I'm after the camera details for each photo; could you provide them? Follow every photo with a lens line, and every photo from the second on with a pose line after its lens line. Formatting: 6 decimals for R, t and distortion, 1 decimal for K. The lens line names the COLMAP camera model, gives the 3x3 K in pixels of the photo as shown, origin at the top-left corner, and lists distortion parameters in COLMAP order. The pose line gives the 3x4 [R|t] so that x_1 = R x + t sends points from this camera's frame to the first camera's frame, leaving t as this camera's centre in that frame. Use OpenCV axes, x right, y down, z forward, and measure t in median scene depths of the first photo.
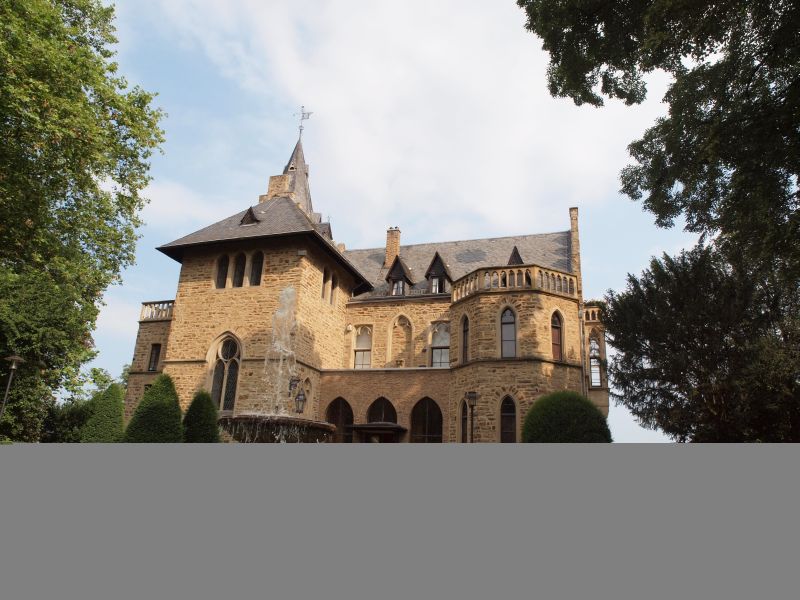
lens RADIAL K [[560.5, 0, 400.0], [0, 560.5, 300.0], [0, 0, 1]] dist [-0.133532, 0.103965]
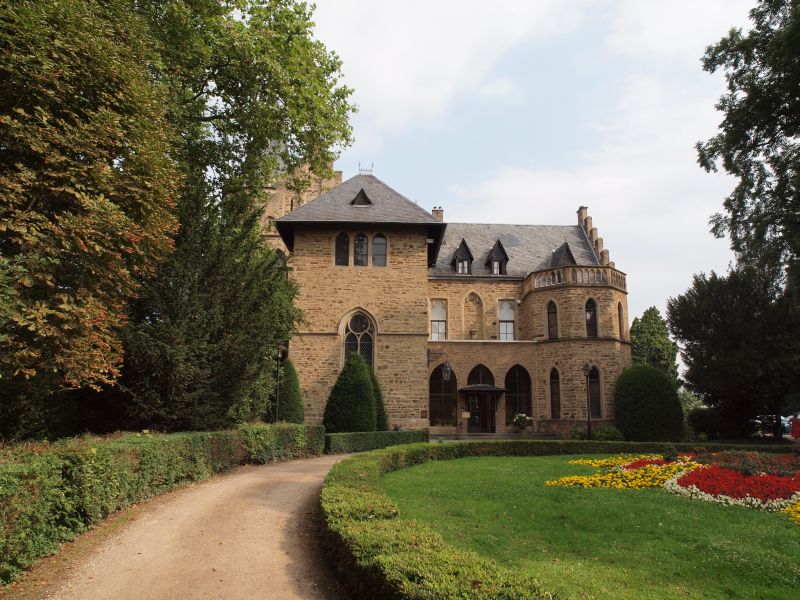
lens RADIAL K [[560.5, 0, 400.0], [0, 560.5, 300.0], [0, 0, 1]] dist [-0.133532, 0.103965]
pose [[0.943342, 0.031080, 0.330362, -0.590068], [-0.071886, 0.991102, 0.112027, -0.086341], [-0.323940, -0.129429, 0.937182, -0.064088]]
